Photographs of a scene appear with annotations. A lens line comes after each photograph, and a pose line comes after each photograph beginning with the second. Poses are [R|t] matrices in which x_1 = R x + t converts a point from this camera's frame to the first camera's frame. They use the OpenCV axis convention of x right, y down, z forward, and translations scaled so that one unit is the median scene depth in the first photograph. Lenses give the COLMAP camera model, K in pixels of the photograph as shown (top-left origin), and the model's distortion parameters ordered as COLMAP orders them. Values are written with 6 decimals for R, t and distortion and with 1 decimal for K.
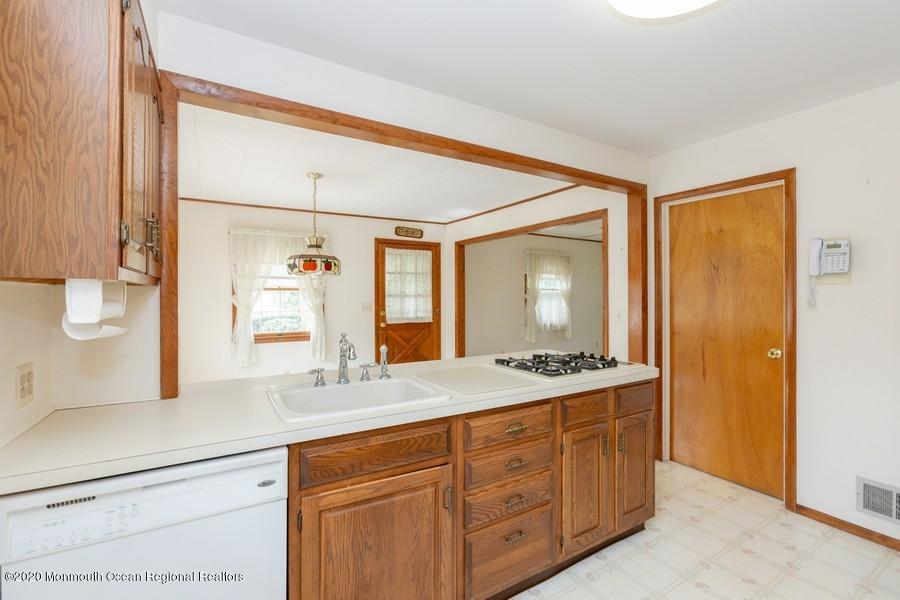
lens RADIAL K [[398.4, 0, 450.0], [0, 398.4, 300.0], [0, 0, 1]] dist [-0.080790, -0.000038]
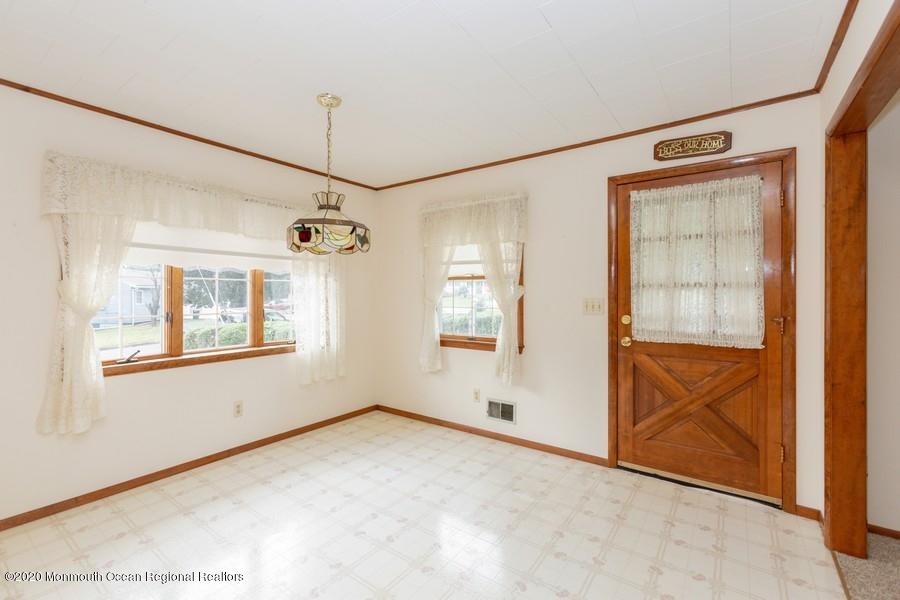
lens RADIAL K [[398.7, 0, 450.0], [0, 398.7, 300.0], [0, 0, 1]] dist [-0.000712, -0.000156]
pose [[0.392033, 0.019403, -0.919747, 0.220169], [-0.012758, 0.999796, 0.015654, 0.002650], [0.919863, 0.005597, 0.392200, 0.582981]]
